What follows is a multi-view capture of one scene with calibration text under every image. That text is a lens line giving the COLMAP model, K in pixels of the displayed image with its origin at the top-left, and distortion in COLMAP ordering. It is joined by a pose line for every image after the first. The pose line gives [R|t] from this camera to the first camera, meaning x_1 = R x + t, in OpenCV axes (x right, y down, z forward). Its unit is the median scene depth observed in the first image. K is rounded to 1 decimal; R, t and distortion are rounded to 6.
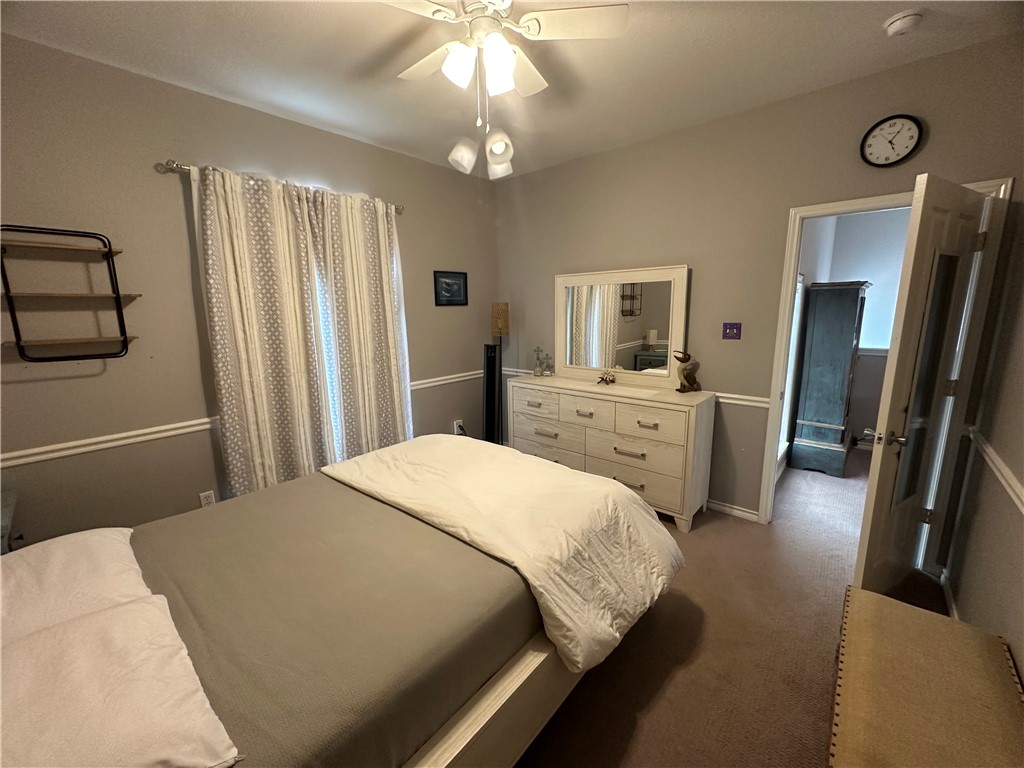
lens RADIAL K [[410.5, 0, 512.5], [0, 410.5, 382.4], [0, 0, 1]] dist [-0.000492, -0.000105]
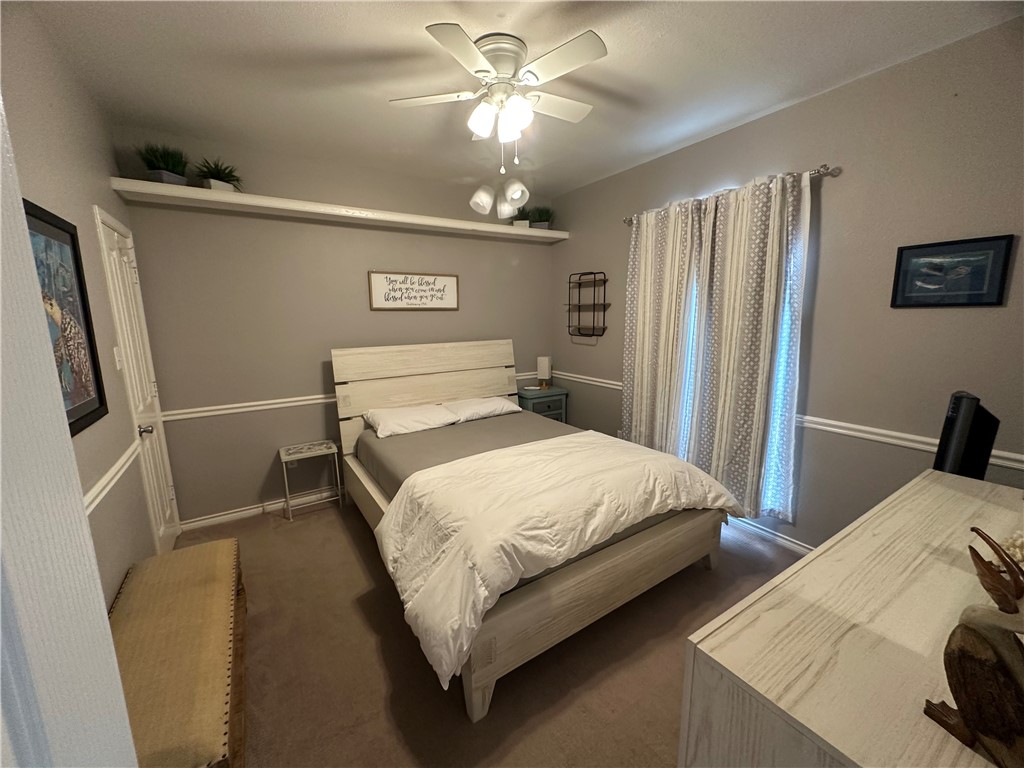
lens RADIAL K [[410.5, 0, 512.5], [0, 410.5, 382.4], [0, 0, 1]] dist [-0.000492, -0.000105]
pose [[-0.281350, 0.178046, -0.942943, 0.670857], [-0.159486, 0.960294, 0.228908, -0.165652], [0.946259, 0.214789, -0.241783, 0.820091]]
